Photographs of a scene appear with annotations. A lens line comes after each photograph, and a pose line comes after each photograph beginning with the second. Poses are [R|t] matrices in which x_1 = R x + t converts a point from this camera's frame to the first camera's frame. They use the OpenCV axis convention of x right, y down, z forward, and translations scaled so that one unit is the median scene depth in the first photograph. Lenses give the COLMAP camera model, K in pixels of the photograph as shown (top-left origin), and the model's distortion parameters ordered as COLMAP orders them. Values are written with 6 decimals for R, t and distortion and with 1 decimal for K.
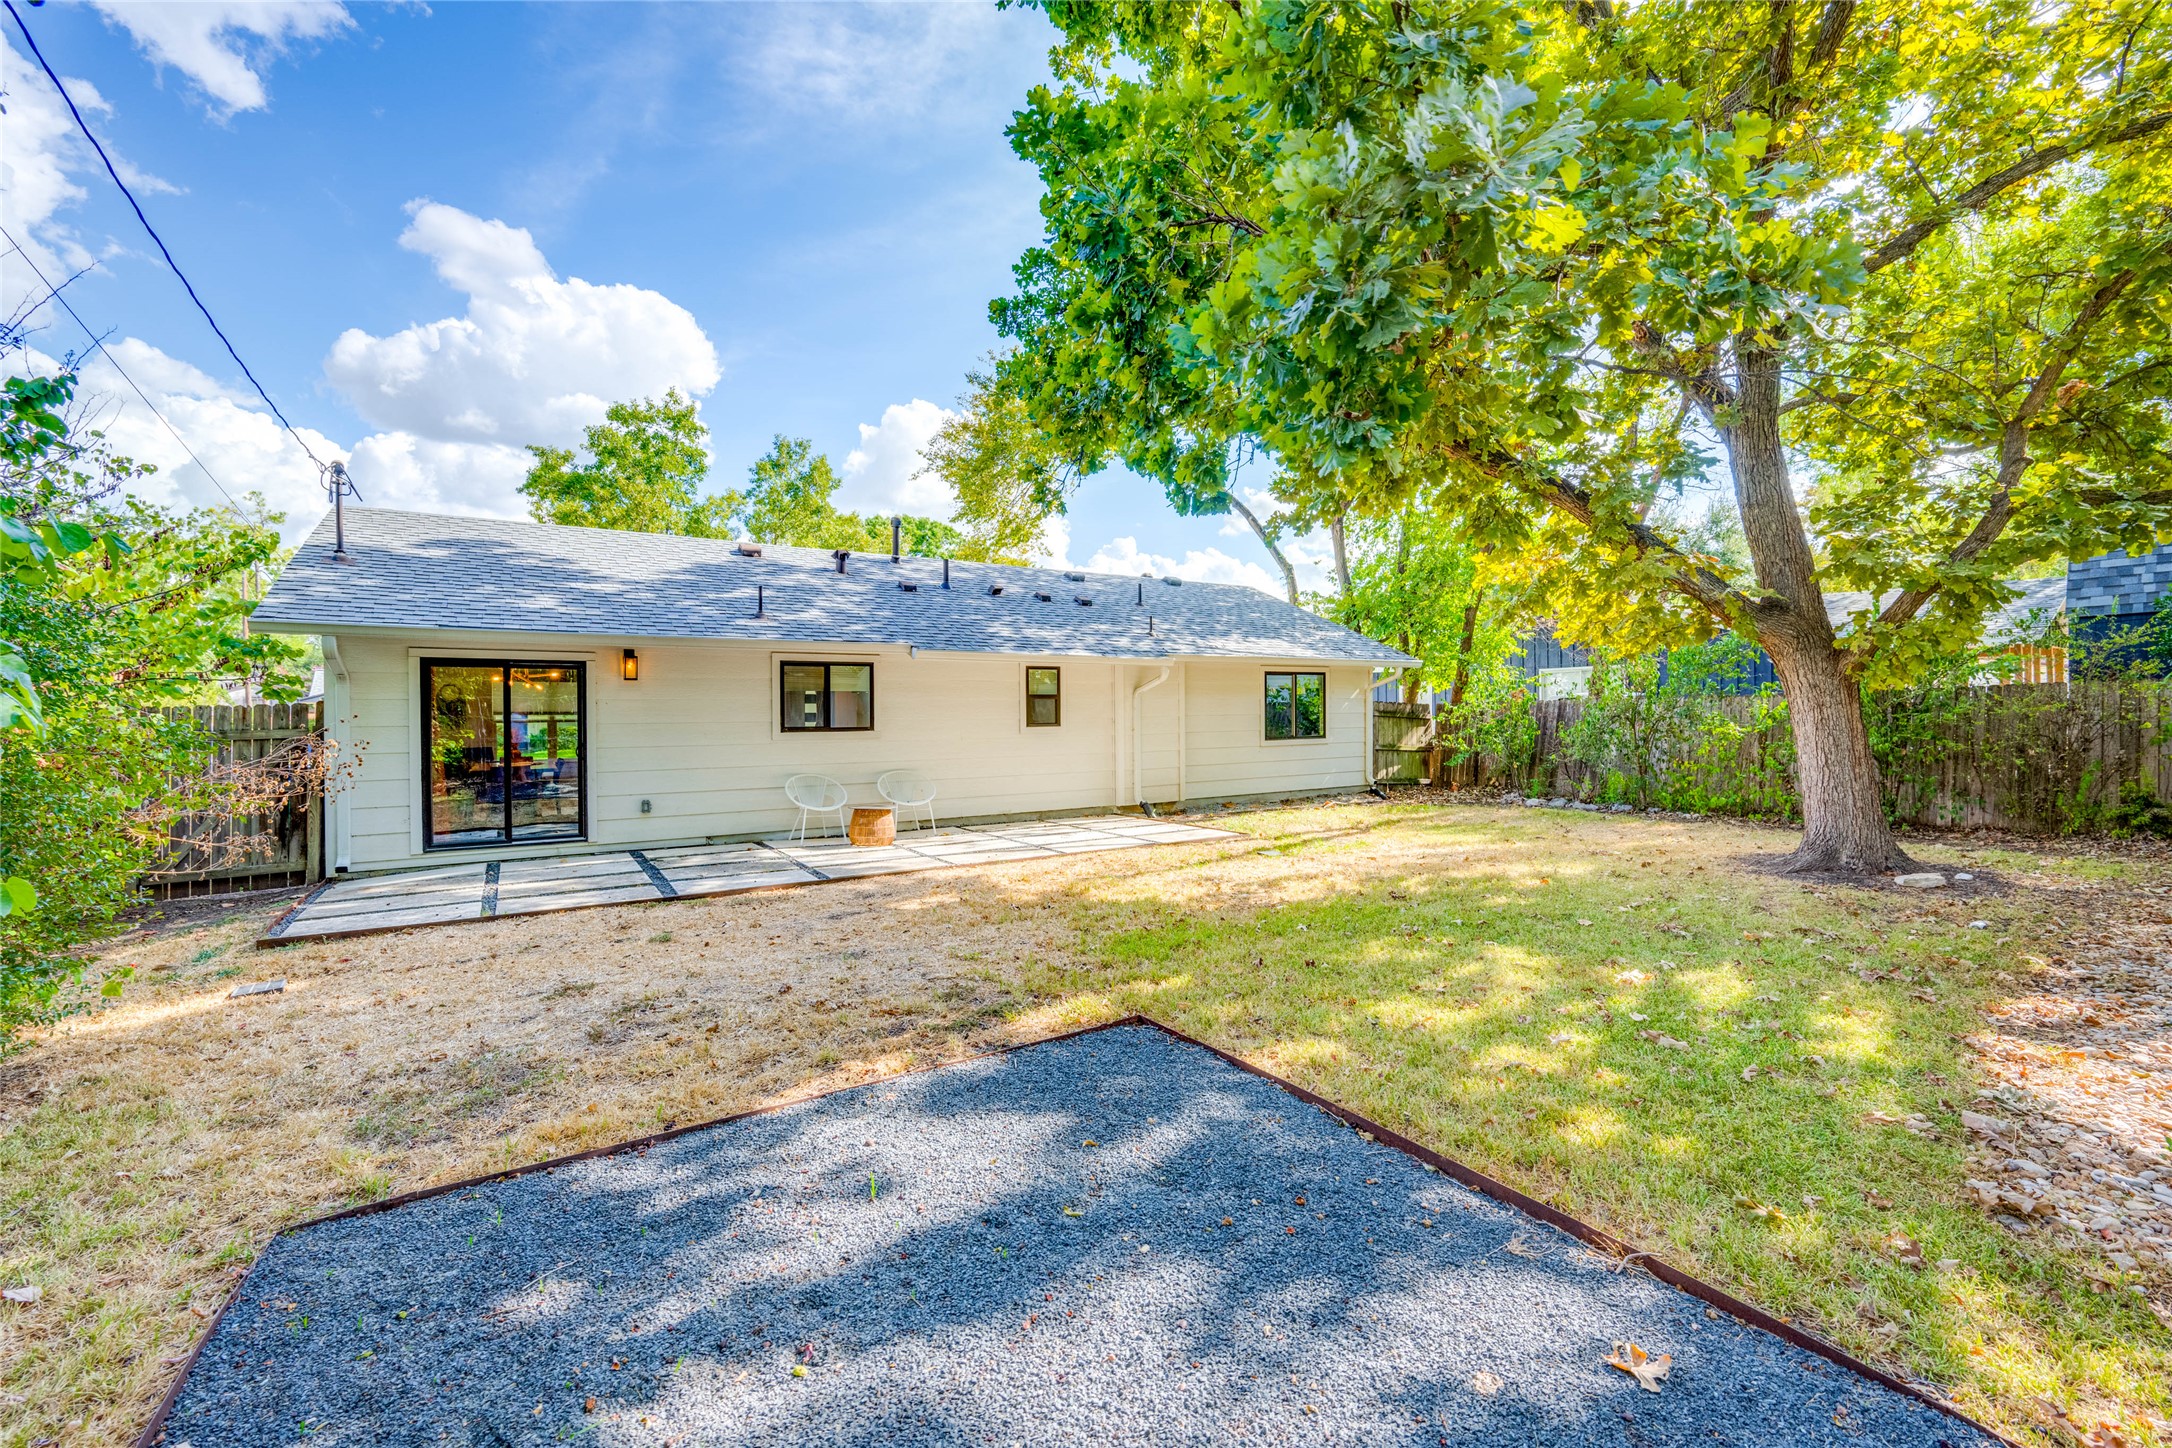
lens RADIAL K [[889.5, 0, 1065.1], [0, 889.5, 718.1], [0, 0, 1]] dist [0.002345, -0.001263]
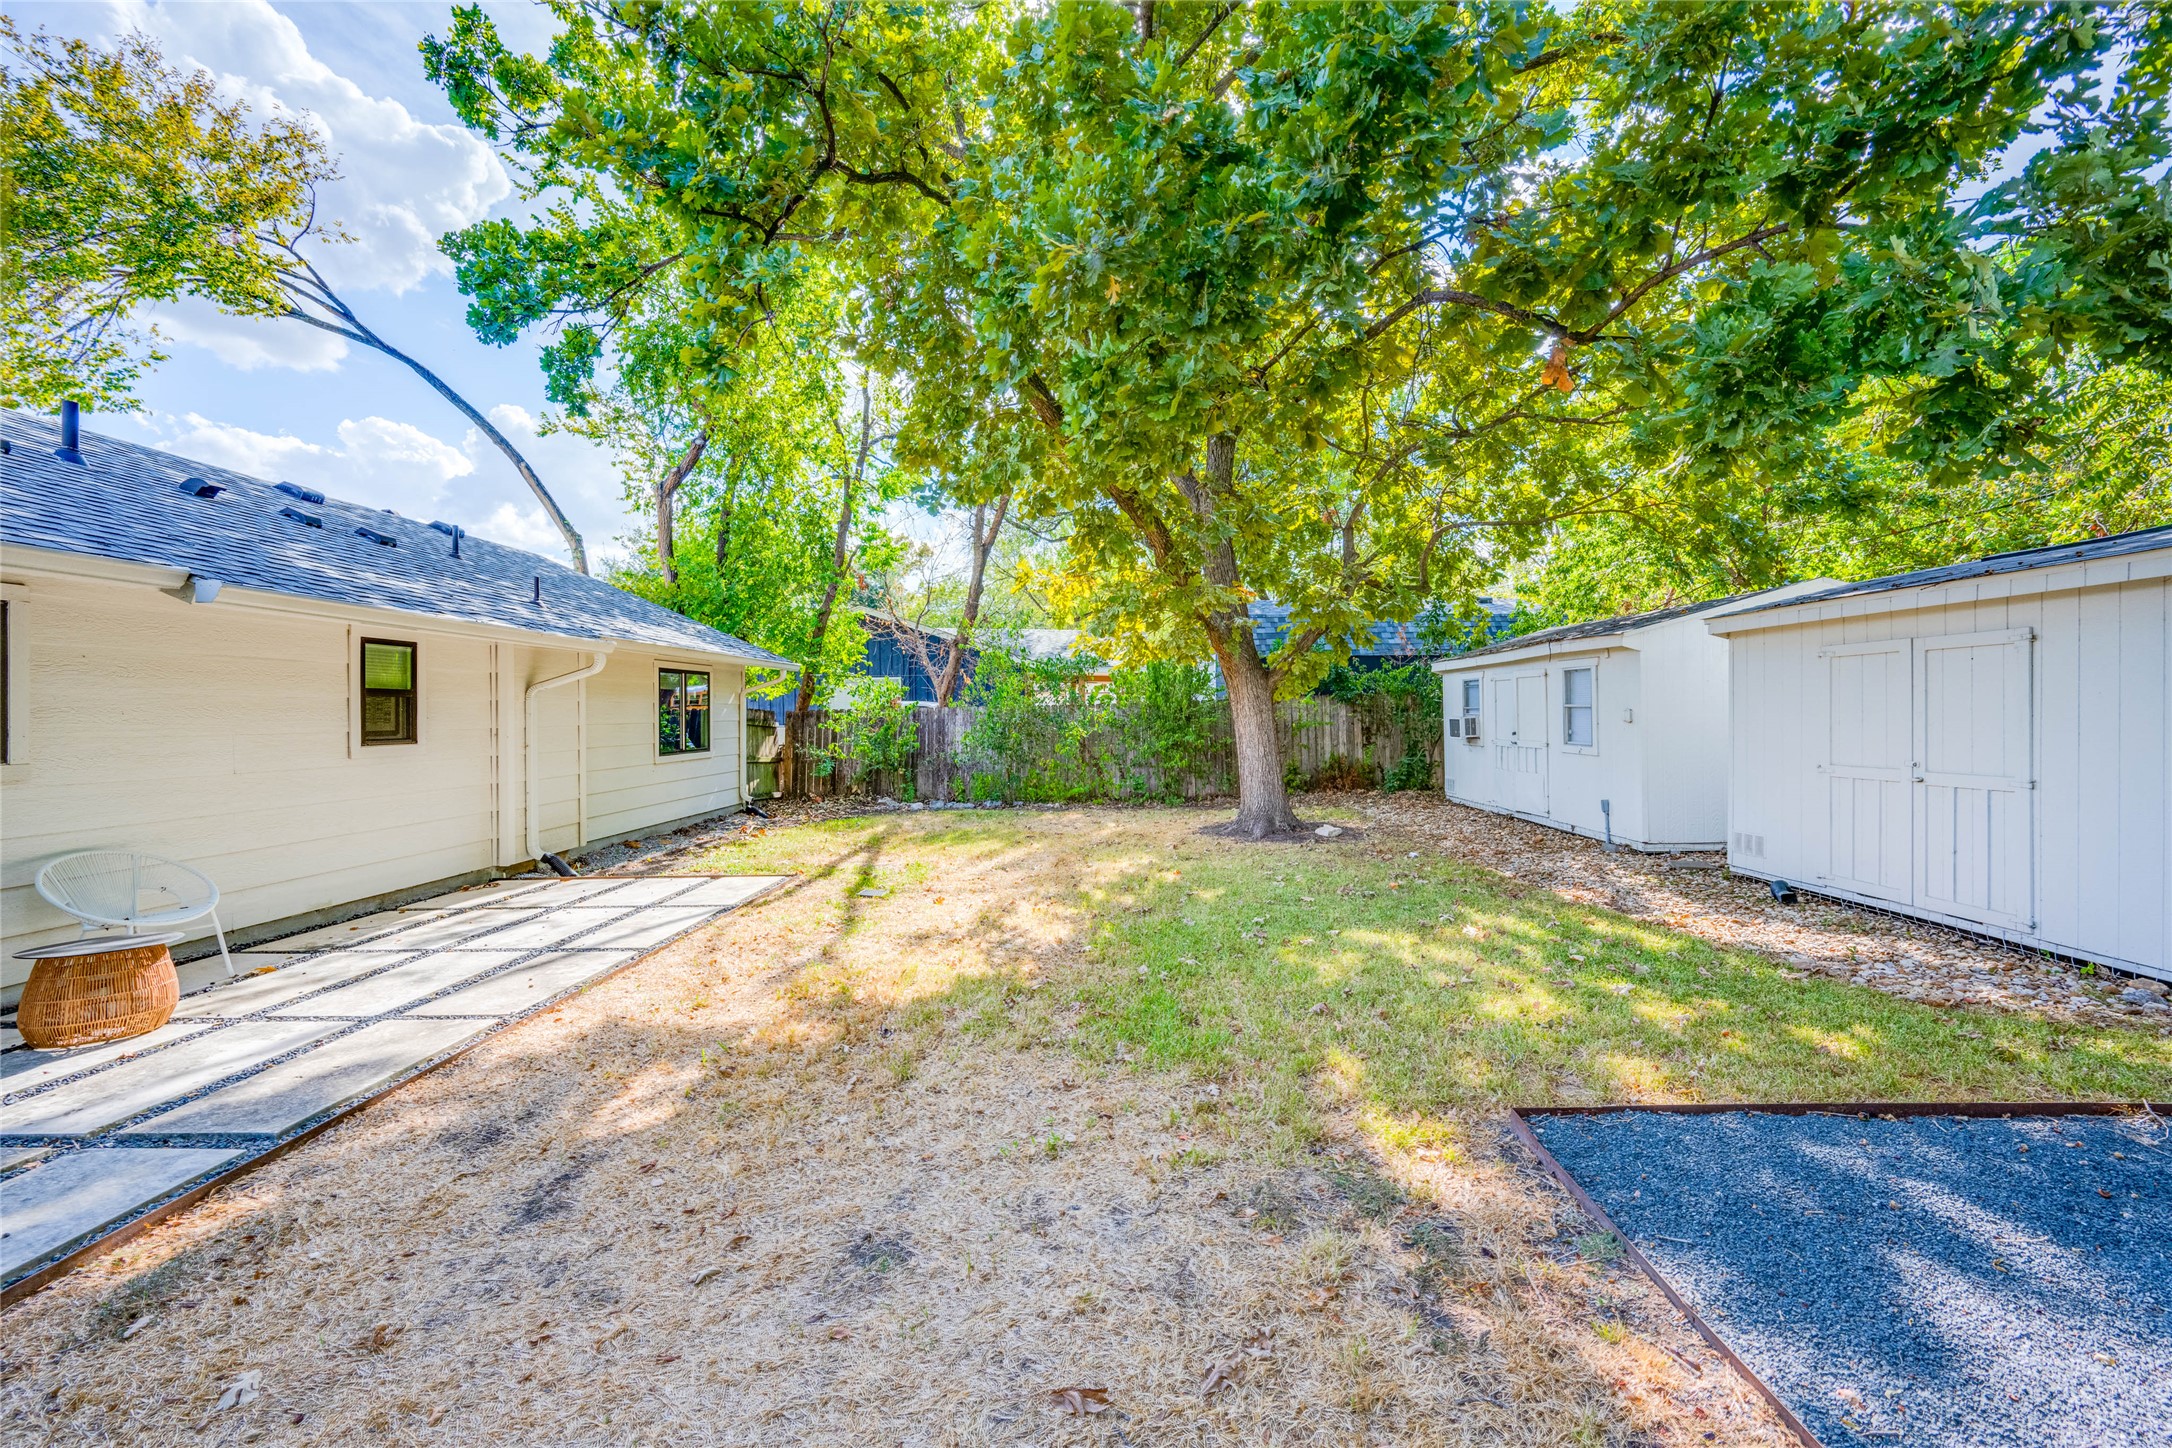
lens RADIAL K [[889.5, 0, 1092.3], [0, 889.5, 715.1], [0, 0, 1]] dist [0.002345, -0.001263]
pose [[0.539556, 0.000036, 0.841950, -0.261116], [0.013696, 0.999867, -0.008820, 0.001742], [-0.841838, 0.016291, 0.539484, 0.313777]]
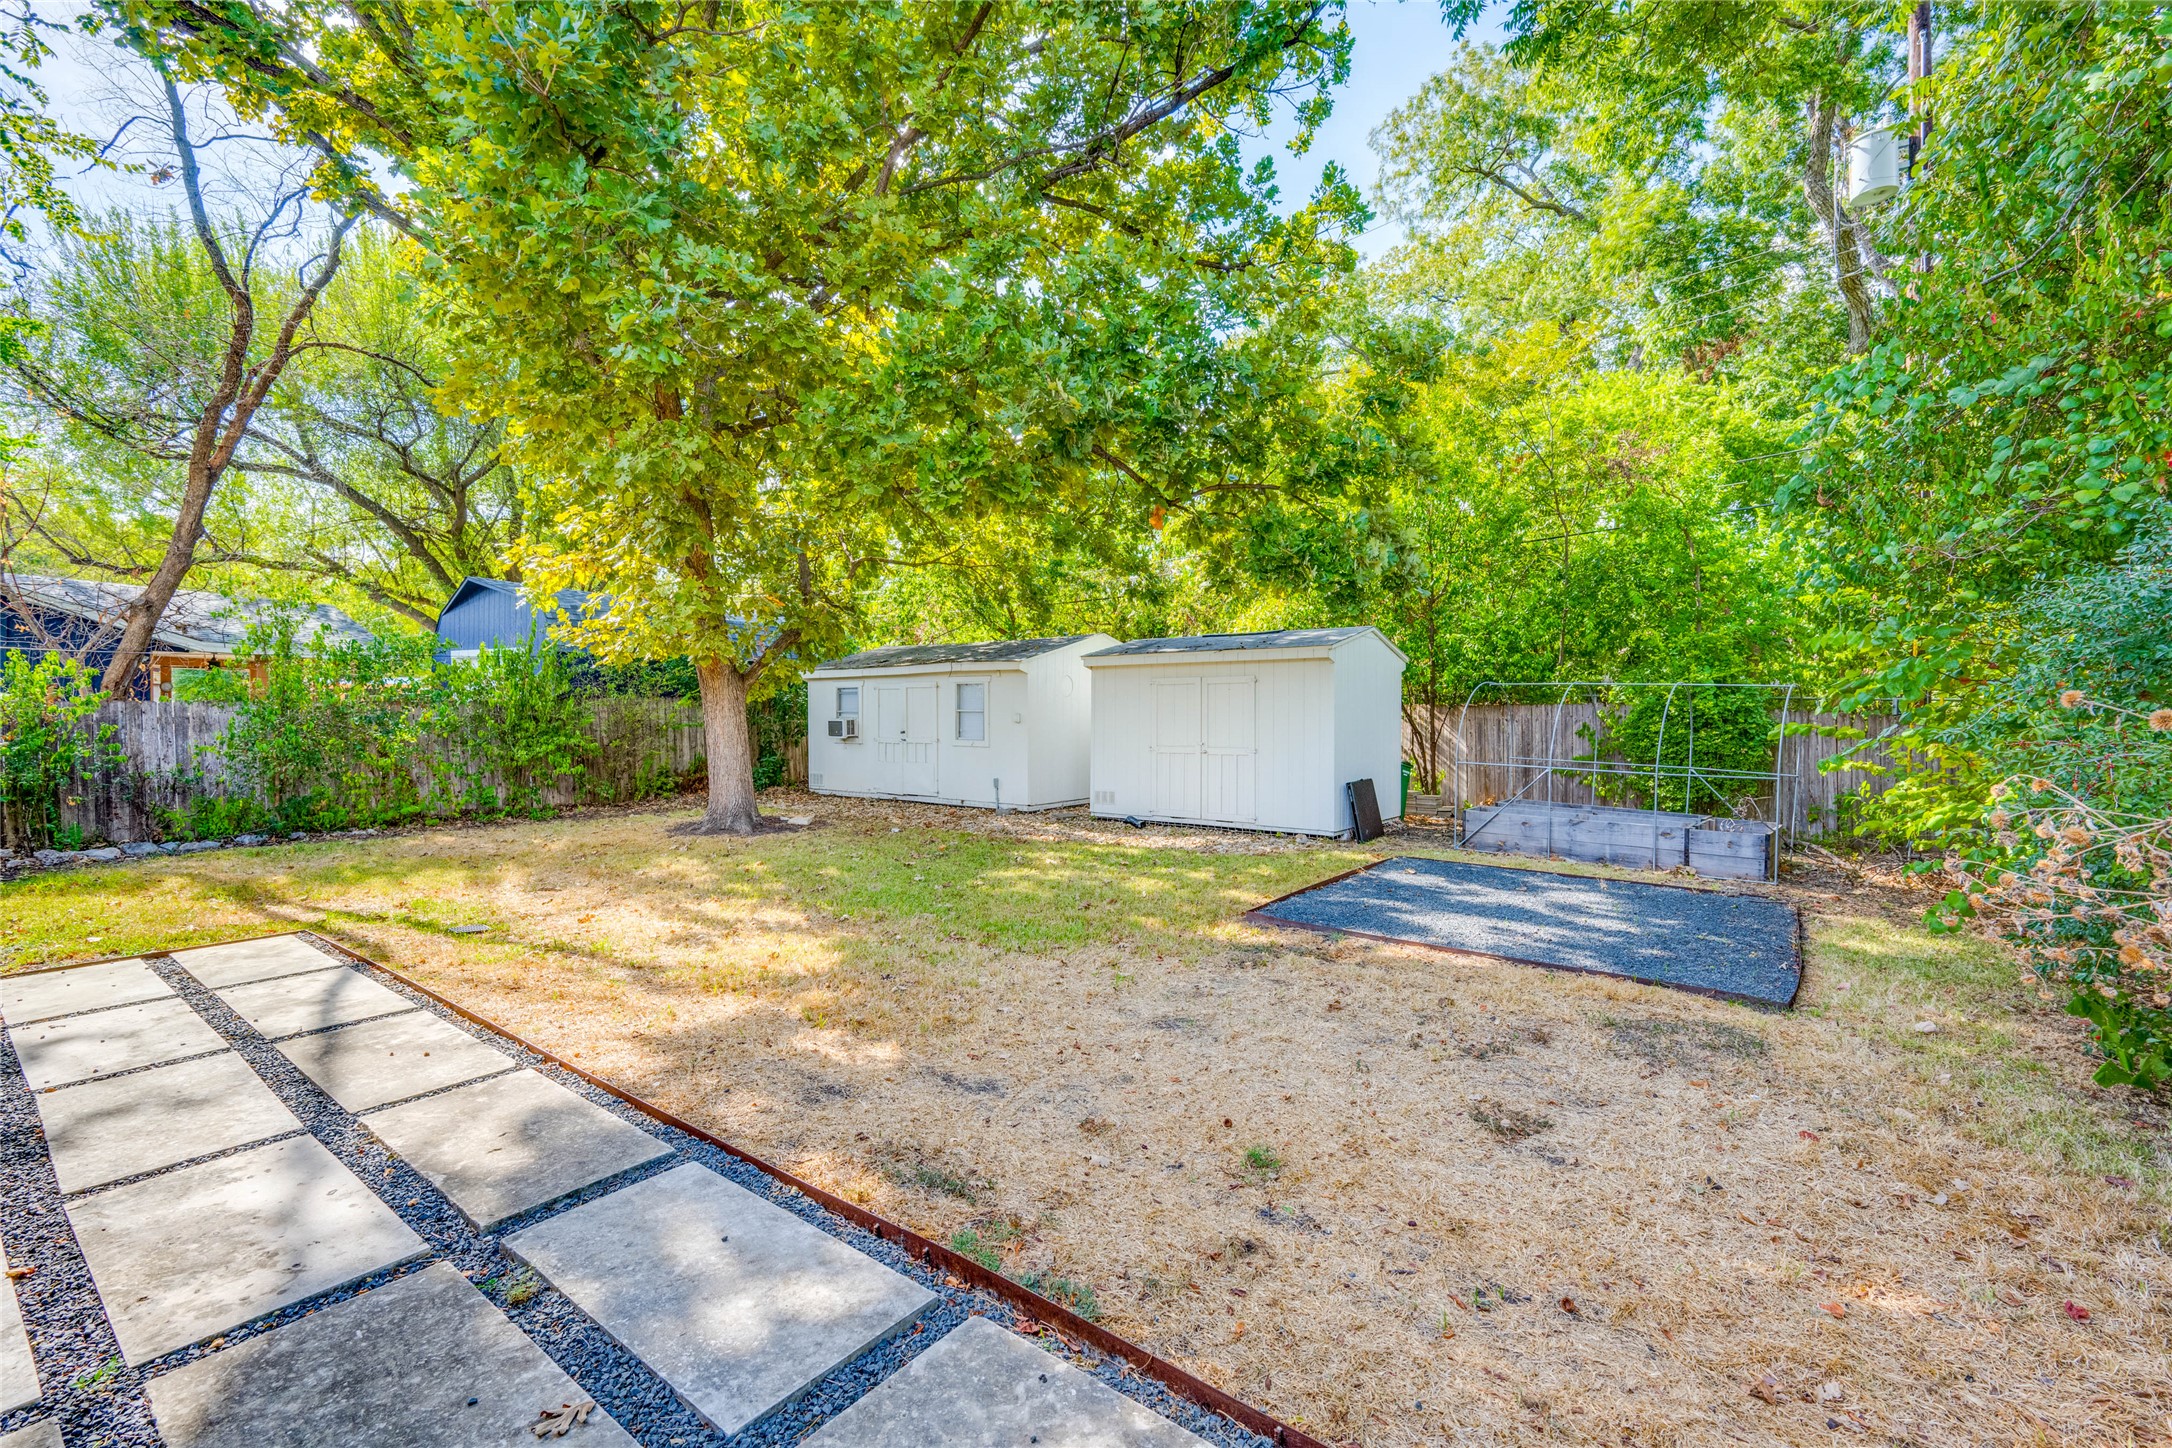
lens RADIAL K [[889.5, 0, 1108.1], [0, 889.5, 721.1], [0, 0, 1]] dist [0.002345, -0.001263]
pose [[-0.355111, -0.003537, 0.934817, -0.447188], [0.012936, 0.999879, 0.008697, -0.003248], [-0.934735, 0.015181, -0.355022, 0.626341]]
